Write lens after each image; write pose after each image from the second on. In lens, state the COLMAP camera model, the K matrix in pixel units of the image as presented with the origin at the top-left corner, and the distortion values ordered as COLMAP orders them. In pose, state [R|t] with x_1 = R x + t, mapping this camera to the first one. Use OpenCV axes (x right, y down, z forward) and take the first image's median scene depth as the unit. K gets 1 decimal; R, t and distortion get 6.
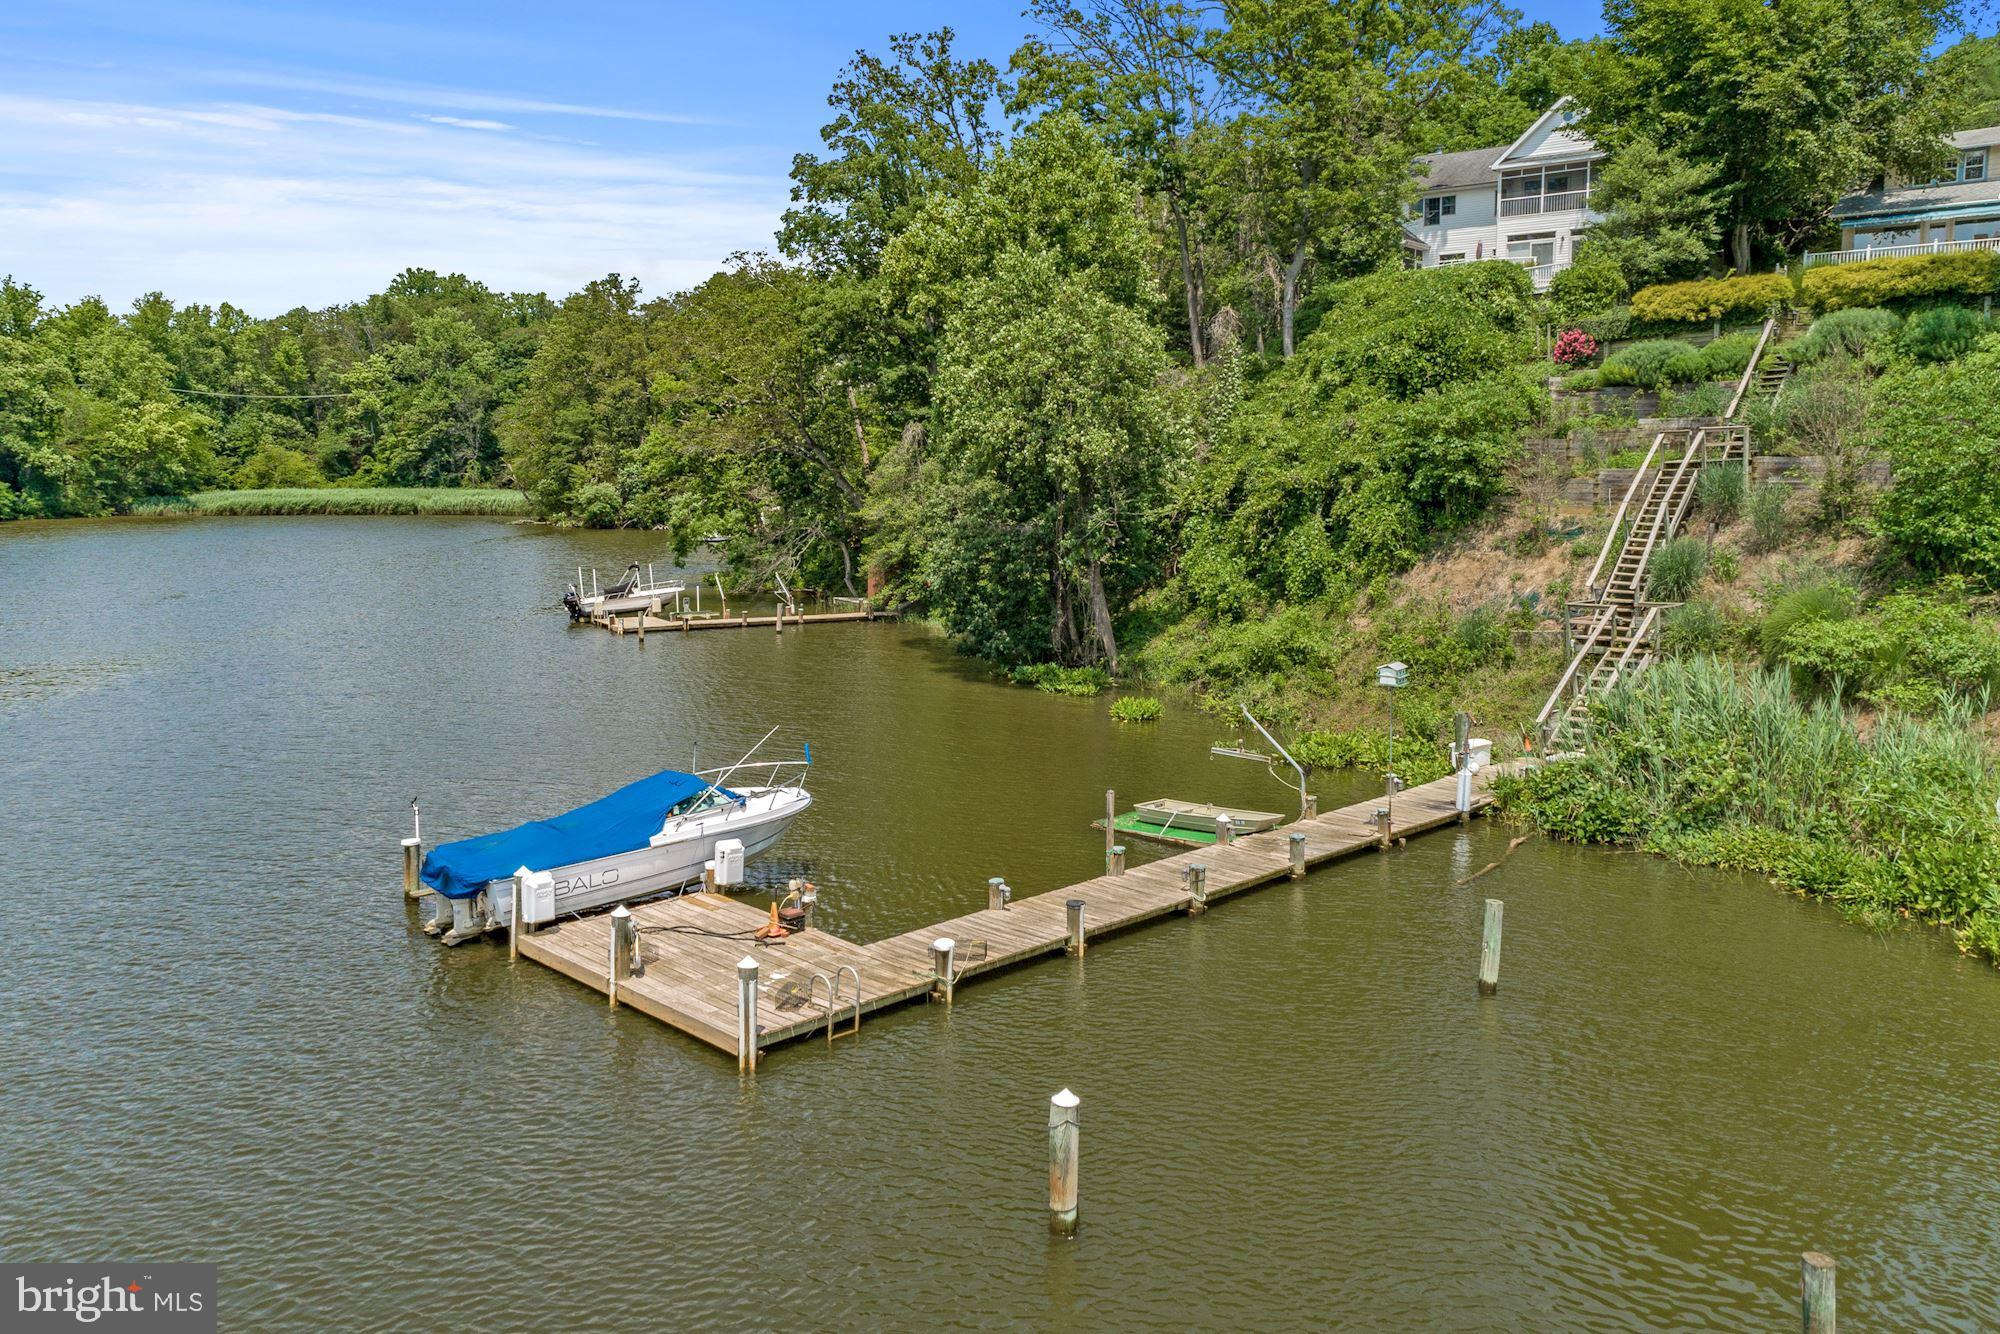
lens RADIAL K [[1544.2, 0, 996.6], [0, 1544.2, 657.2], [0, 0, 1]] dist [0.016588, 0.006029]
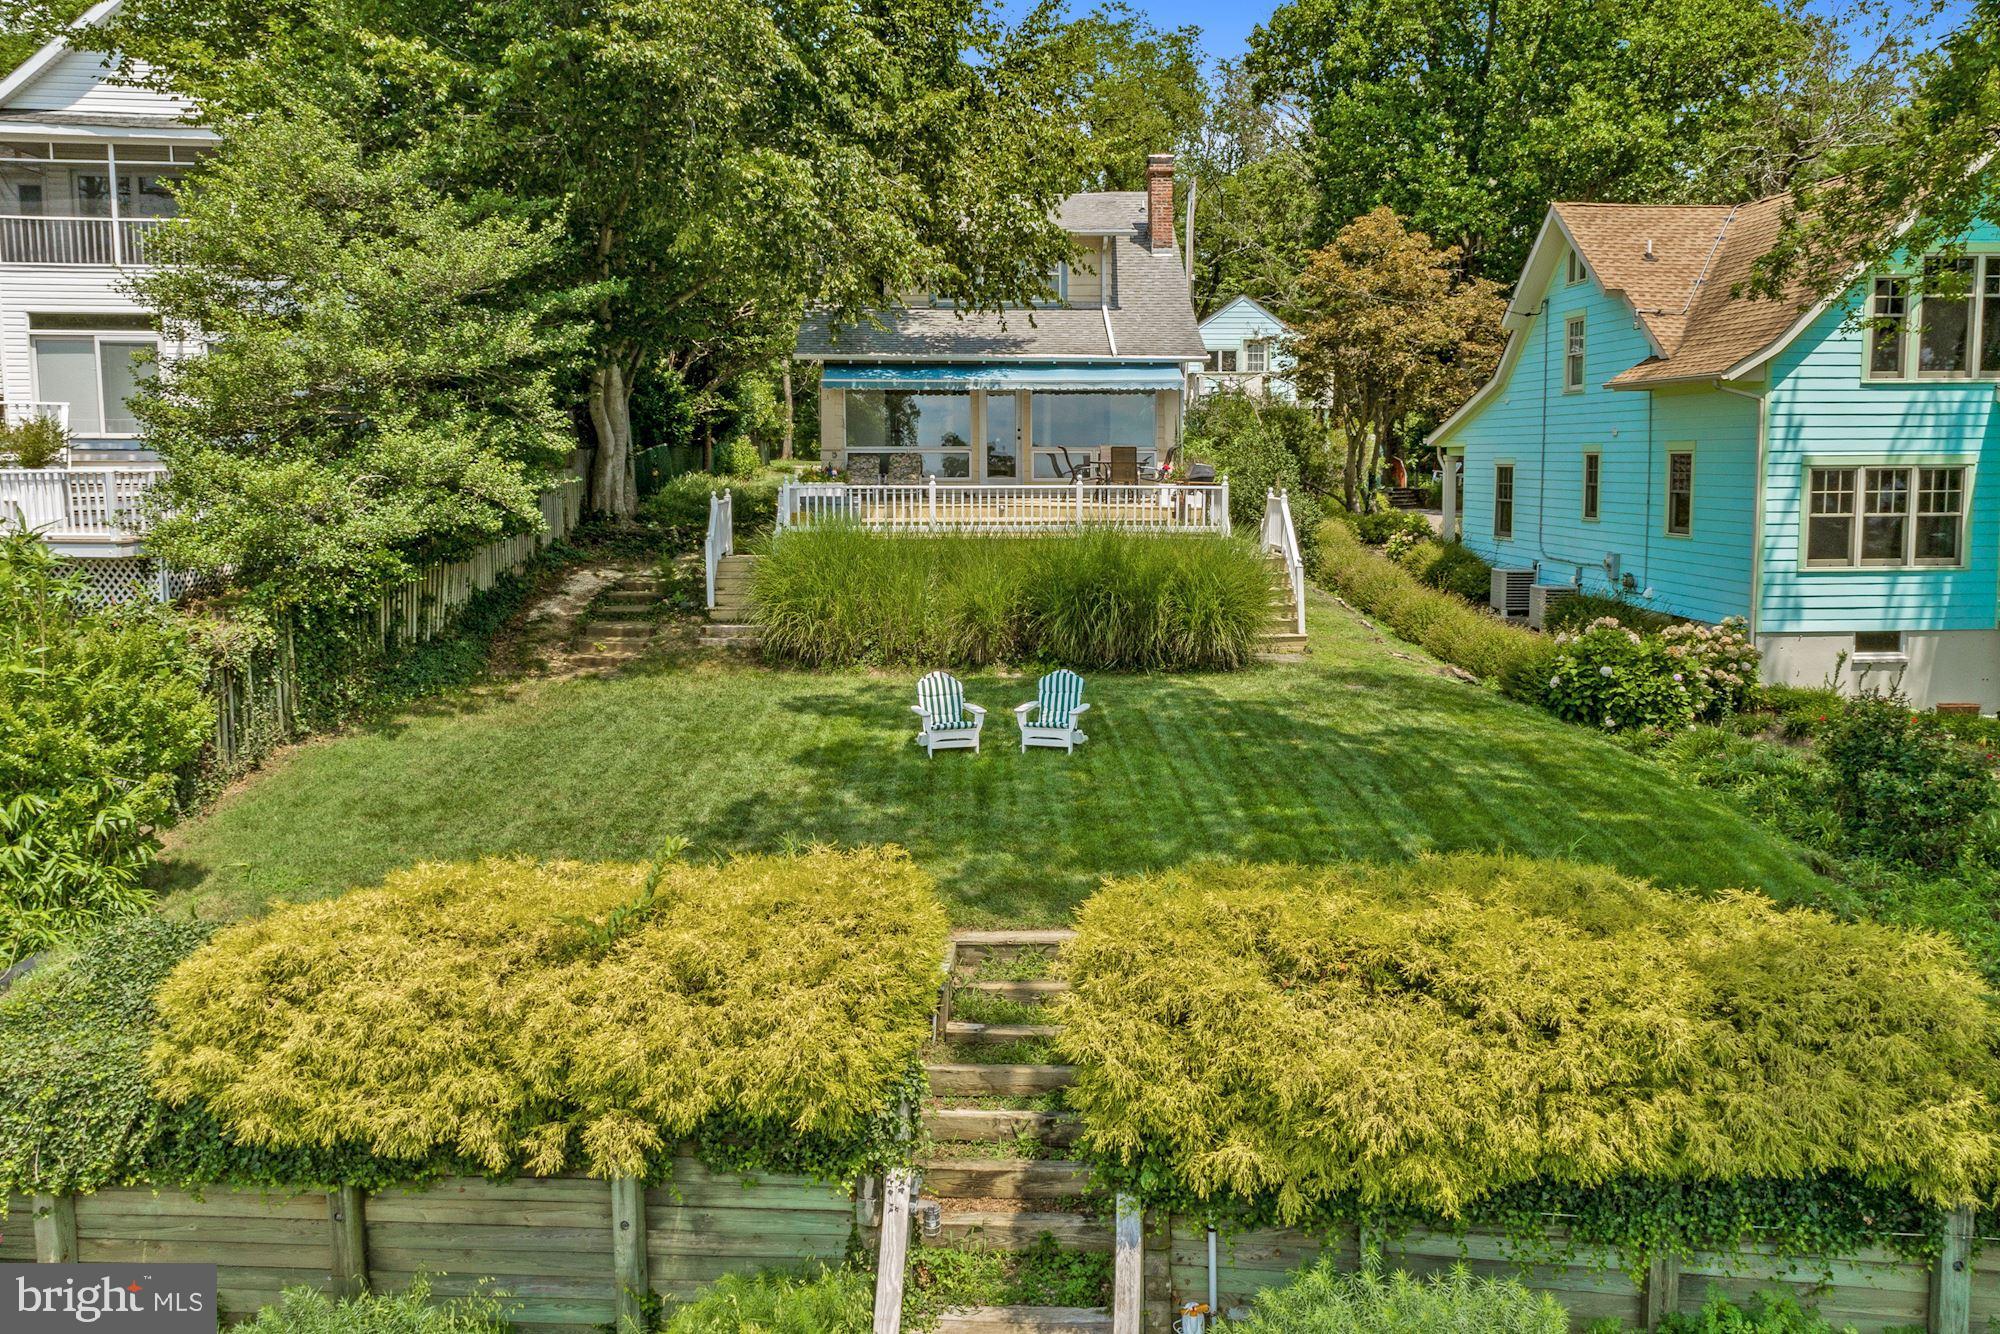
lens RADIAL K [[1544.2, 0, 995.8], [0, 1544.2, 596.7], [0, 0, 1]] dist [0.016588, 0.006029]
pose [[0.758416, -0.057012, 0.649273, 0.324585], [0.069336, 0.997572, 0.006604, -0.237488], [-0.648073, 0.040009, 0.760527, 0.704074]]
